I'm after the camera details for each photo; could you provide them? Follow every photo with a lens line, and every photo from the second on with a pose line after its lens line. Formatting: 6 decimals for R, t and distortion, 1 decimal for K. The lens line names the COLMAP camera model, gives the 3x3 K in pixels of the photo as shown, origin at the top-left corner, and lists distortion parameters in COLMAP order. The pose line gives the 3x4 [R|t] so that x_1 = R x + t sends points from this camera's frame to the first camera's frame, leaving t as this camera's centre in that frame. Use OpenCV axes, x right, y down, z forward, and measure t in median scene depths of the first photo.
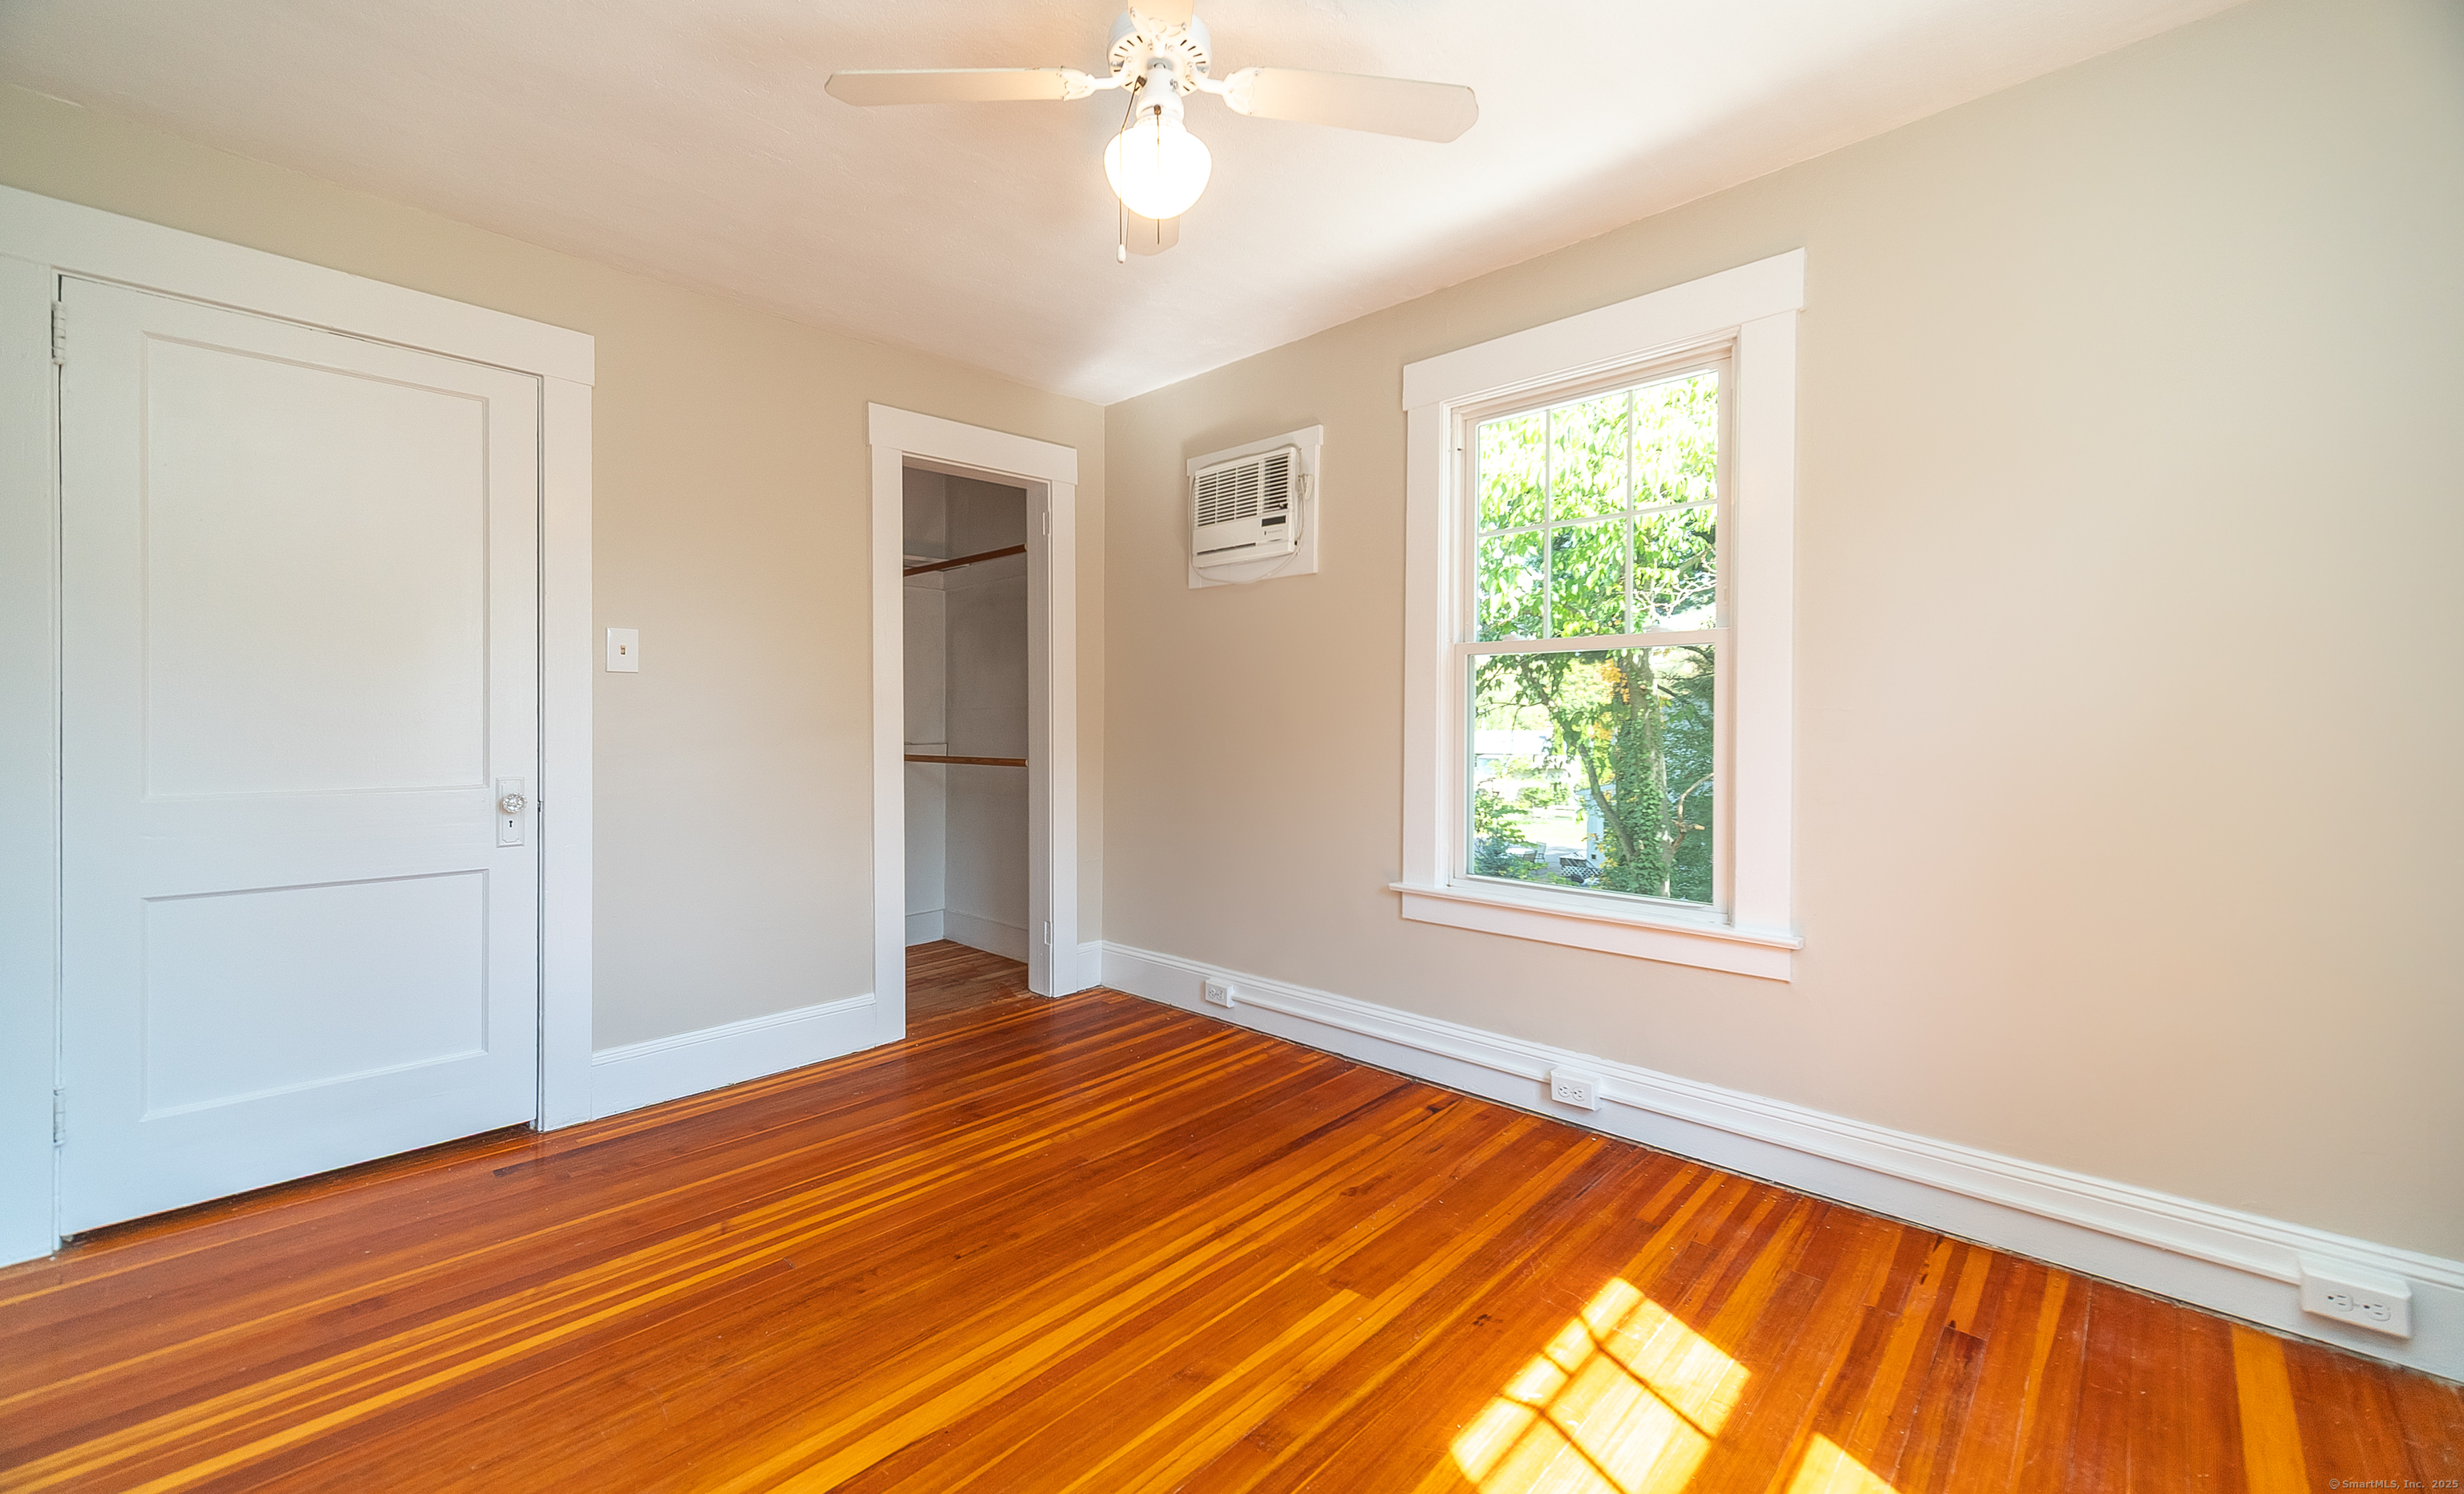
lens RADIAL K [[970.2, 0, 1203.3], [0, 970.2, 719.7], [0, 0, 1]] dist [0.017671, -0.000090]
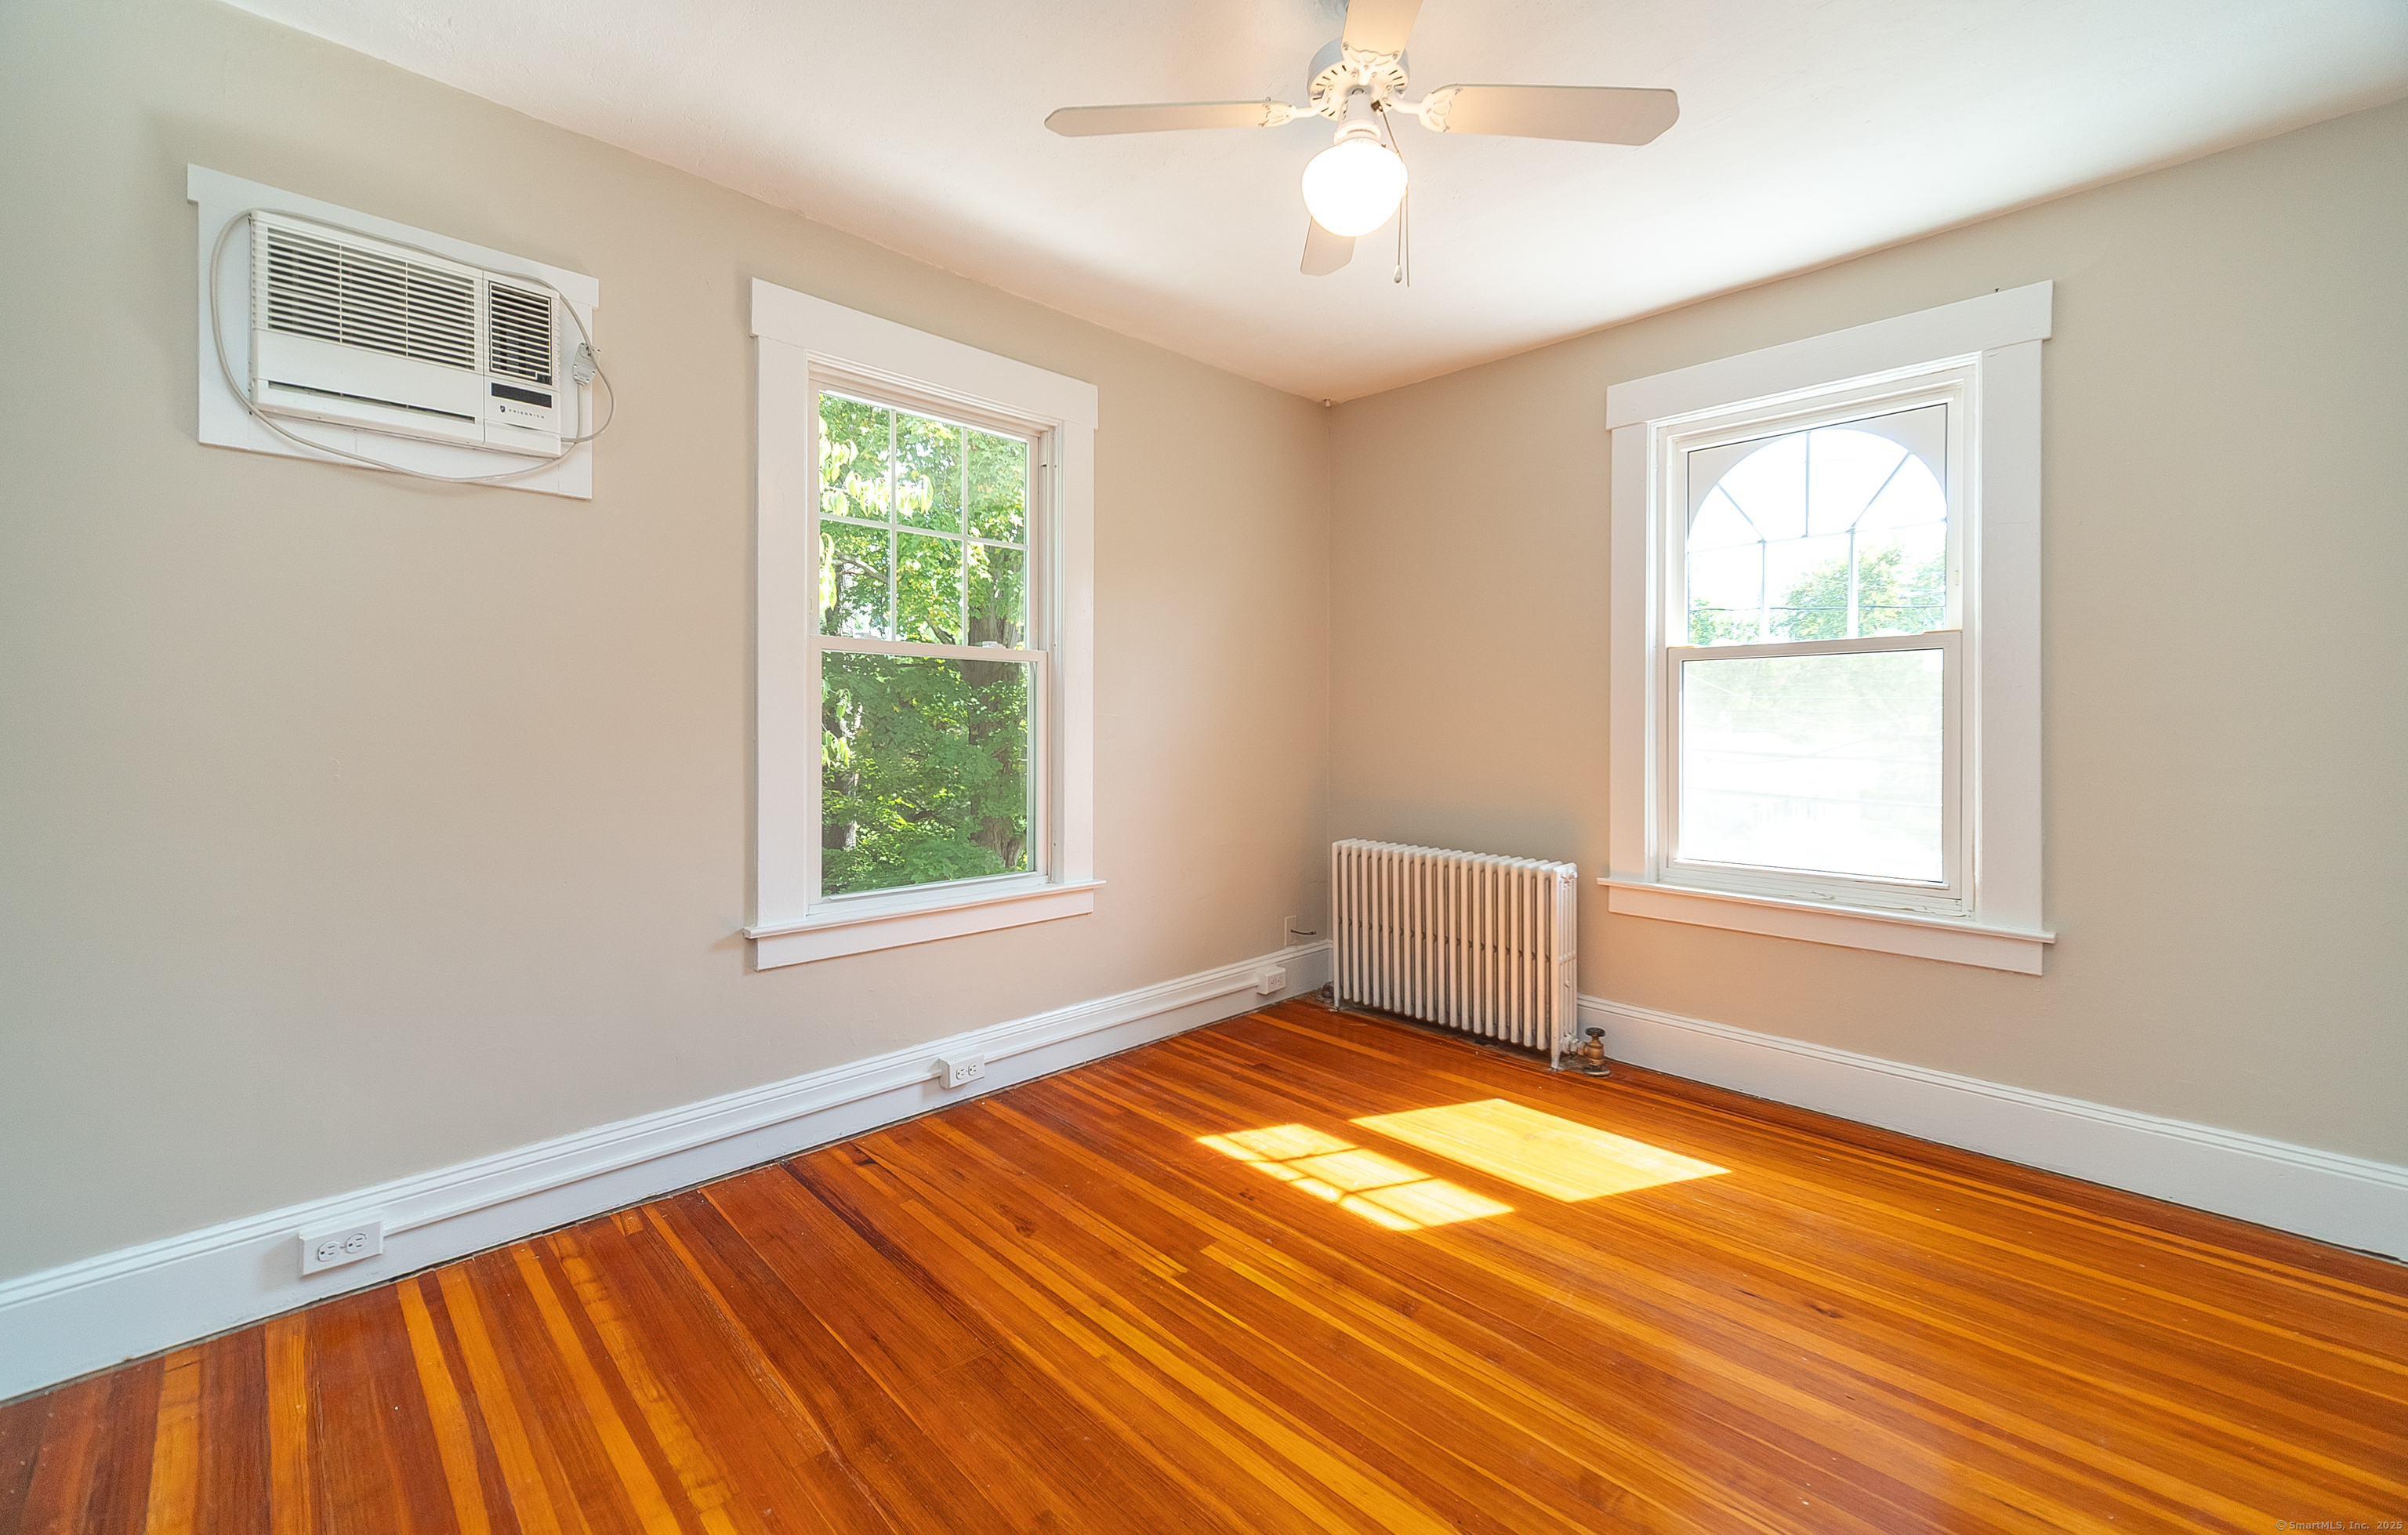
lens RADIAL K [[977.7, 0, 1203.3], [0, 977.7, 724.0], [0, 0, 1]] dist [0.017960, -0.000188]
pose [[0.030812, -0.002202, 0.999523, -0.790773], [-0.001155, 0.999997, 0.002239, -0.000219], [-0.999525, -0.001224, 0.030810, 0.816769]]
